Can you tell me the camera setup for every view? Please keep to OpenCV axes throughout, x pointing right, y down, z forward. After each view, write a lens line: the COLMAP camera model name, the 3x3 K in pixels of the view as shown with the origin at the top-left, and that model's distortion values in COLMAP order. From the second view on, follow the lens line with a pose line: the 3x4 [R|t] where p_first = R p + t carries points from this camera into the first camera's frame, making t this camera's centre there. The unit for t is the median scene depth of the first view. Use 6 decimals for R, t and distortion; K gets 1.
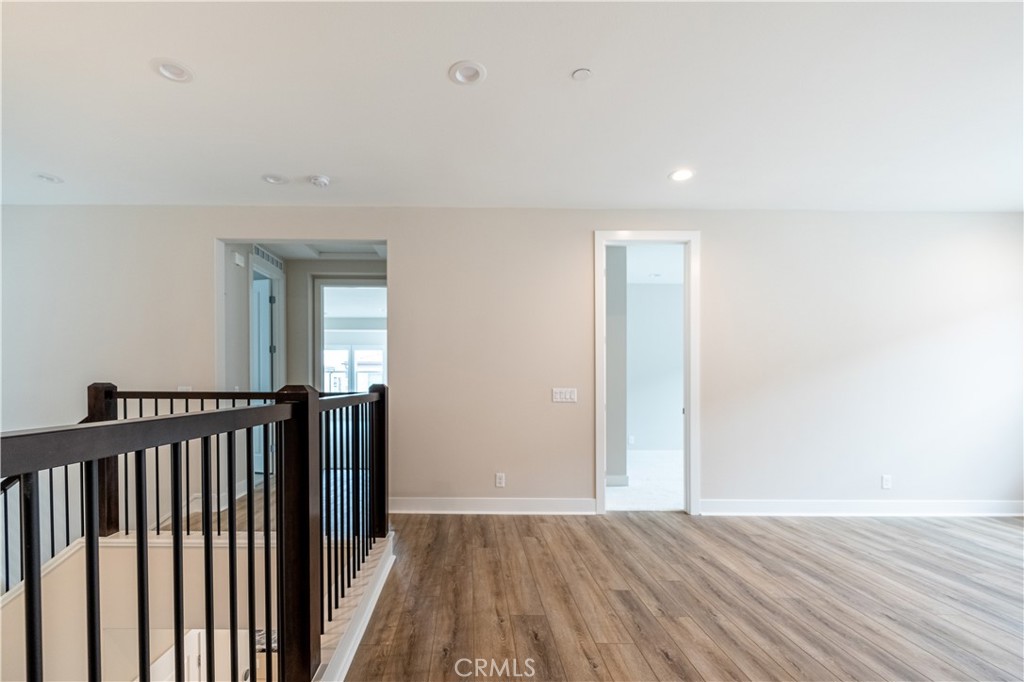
lens RADIAL K [[478.6, 0, 512.6], [0, 478.6, 388.9], [0, 0, 1]] dist [-0.000398, -0.000169]
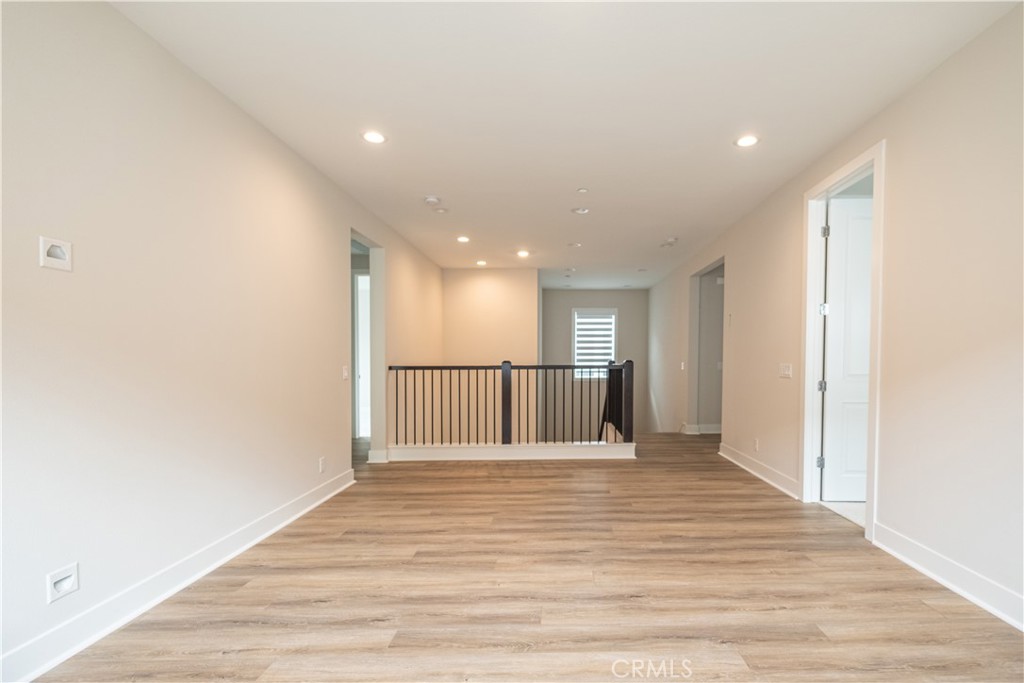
lens RADIAL K [[461.6, 0, 511.1], [0, 461.6, 357.6], [0, 0, 1]] dist [-0.000318, -0.000608]
pose [[-0.101585, -0.011719, -0.994758, 1.396439], [-0.015378, 0.999830, -0.010209, 0.007248], [0.994708, 0.014261, -0.101748, 0.663338]]
